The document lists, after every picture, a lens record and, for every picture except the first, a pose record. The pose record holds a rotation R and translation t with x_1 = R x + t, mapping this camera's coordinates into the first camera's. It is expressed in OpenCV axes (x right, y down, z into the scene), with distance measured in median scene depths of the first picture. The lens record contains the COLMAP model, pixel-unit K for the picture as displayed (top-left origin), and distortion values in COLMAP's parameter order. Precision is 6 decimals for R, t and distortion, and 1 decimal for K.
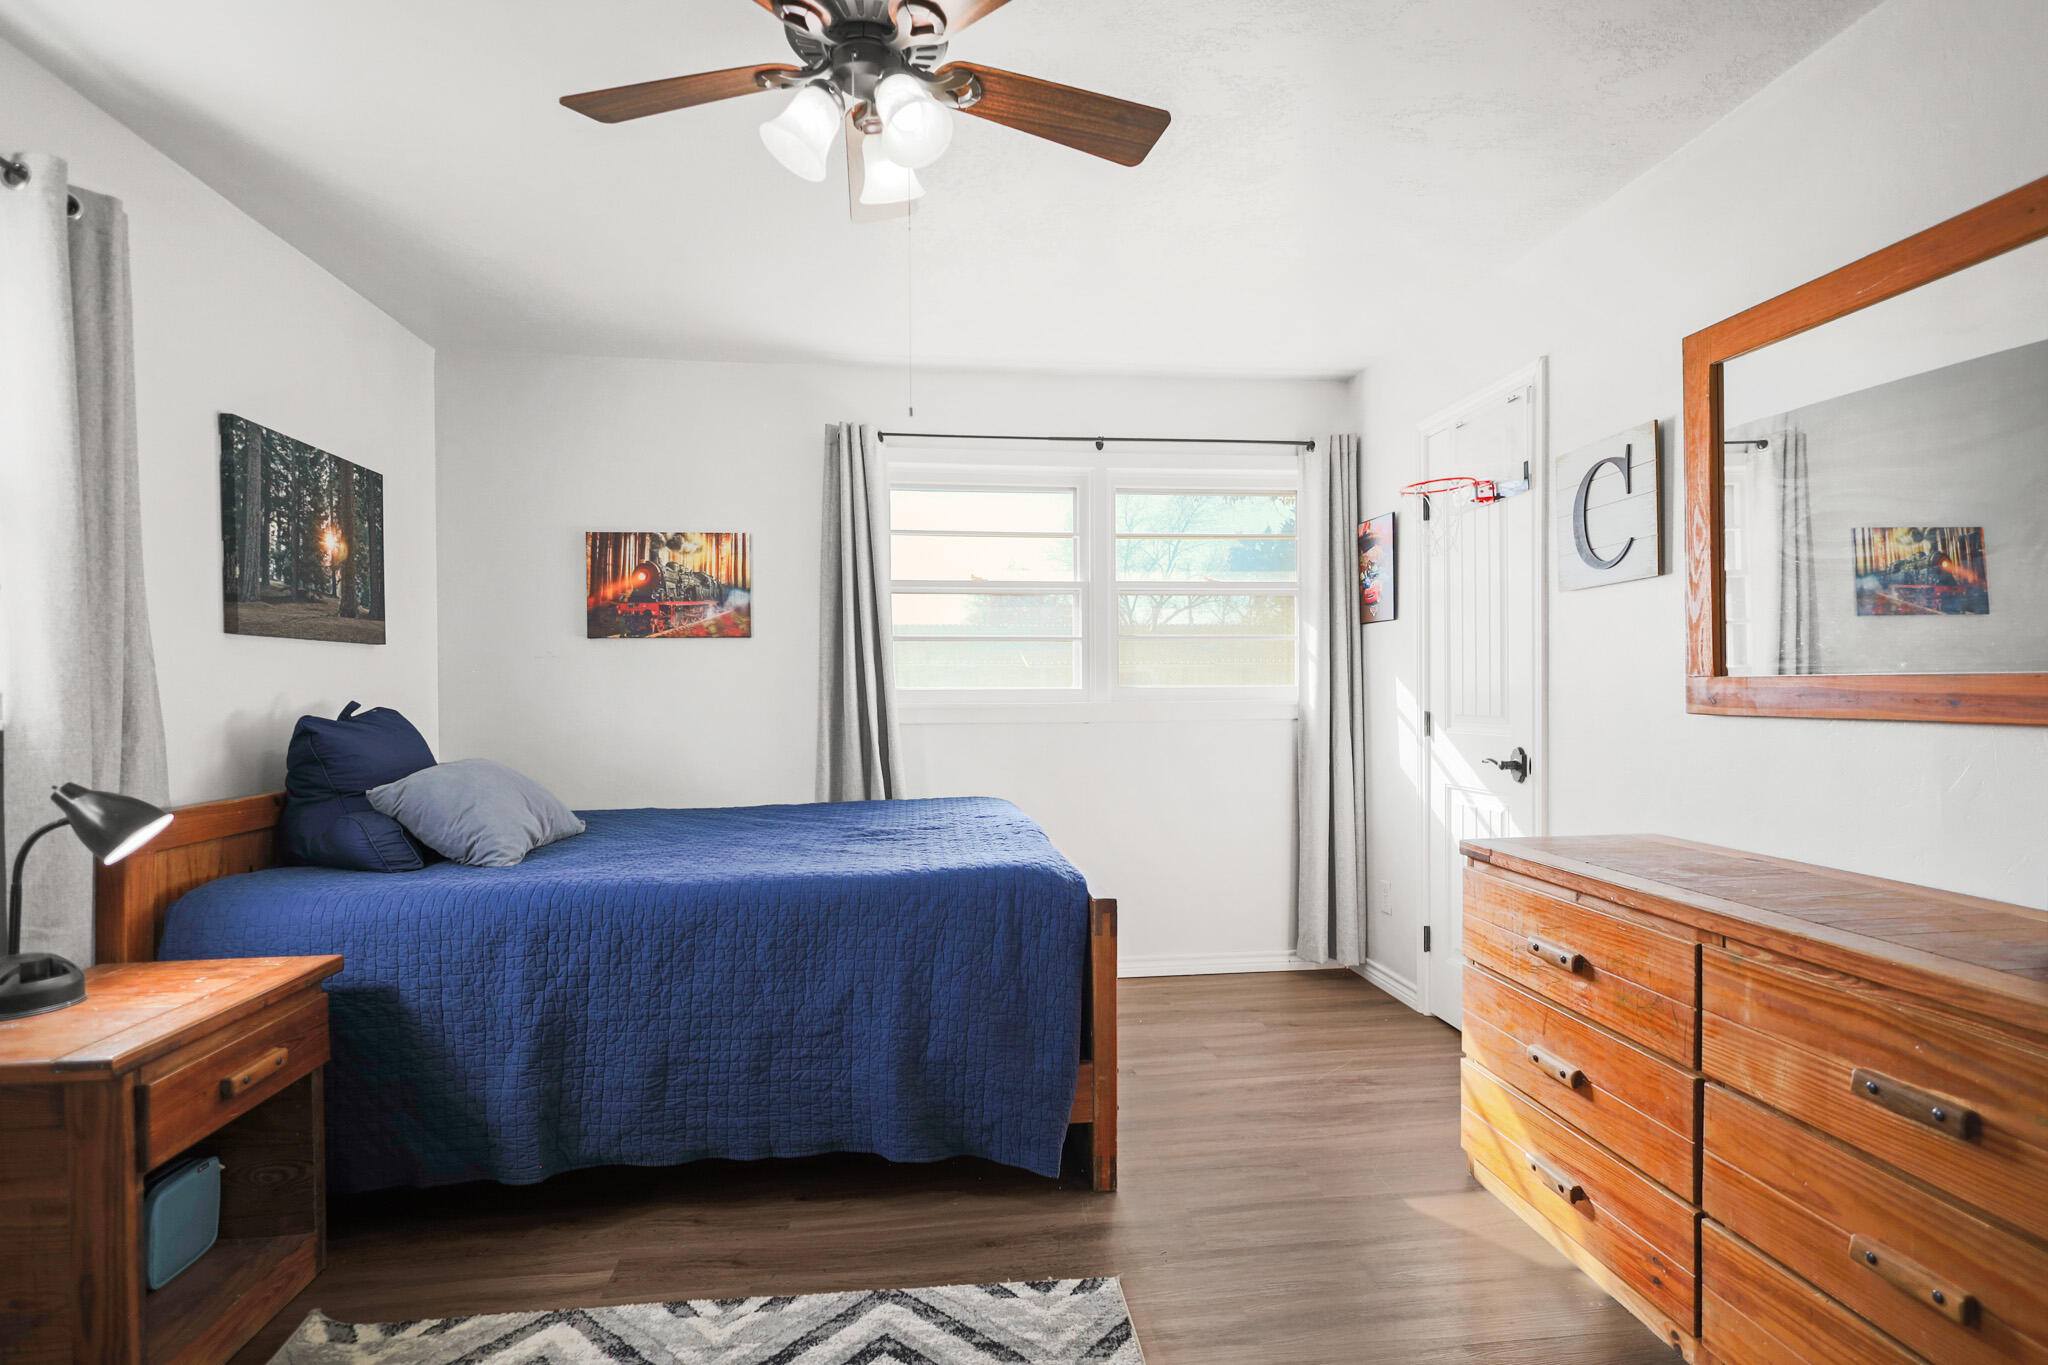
lens RADIAL K [[1010.7, 0, 1025.5], [0, 1010.7, 694.4], [0, 0, 1]] dist [0.000741, 0.000788]
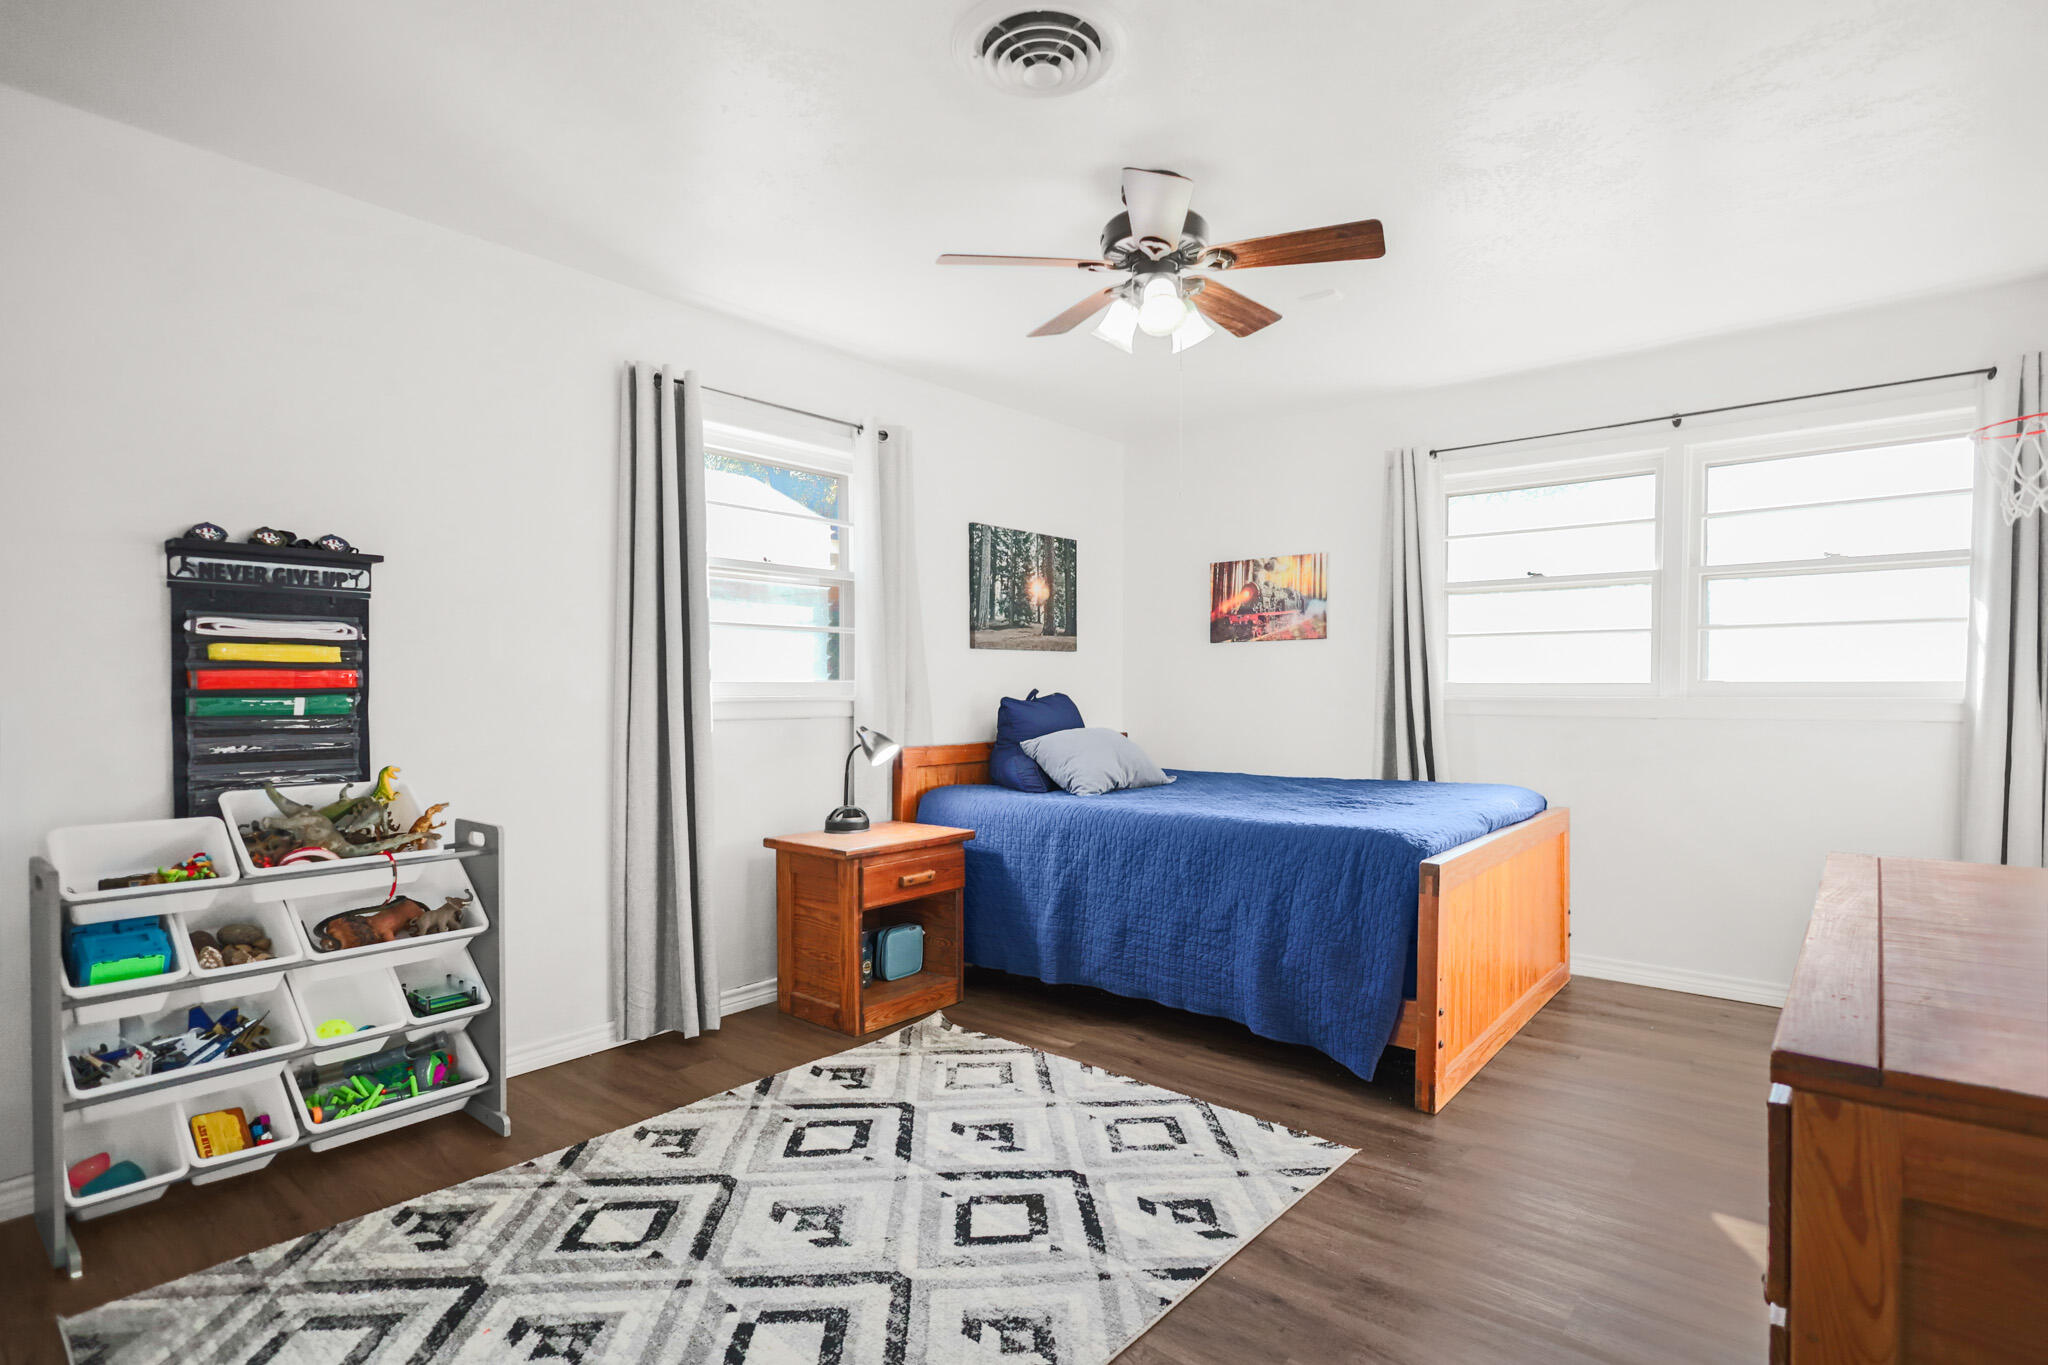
lens RADIAL K [[1010.7, 0, 1040.6], [0, 1010.7, 693.6], [0, 0, 1]] dist [0.000741, 0.000788]
pose [[0.692232, 0.011935, -0.721576, 0.552608], [-0.007002, 0.999927, 0.009823, -0.001331], [0.721641, -0.001747, 0.692265, -0.117800]]
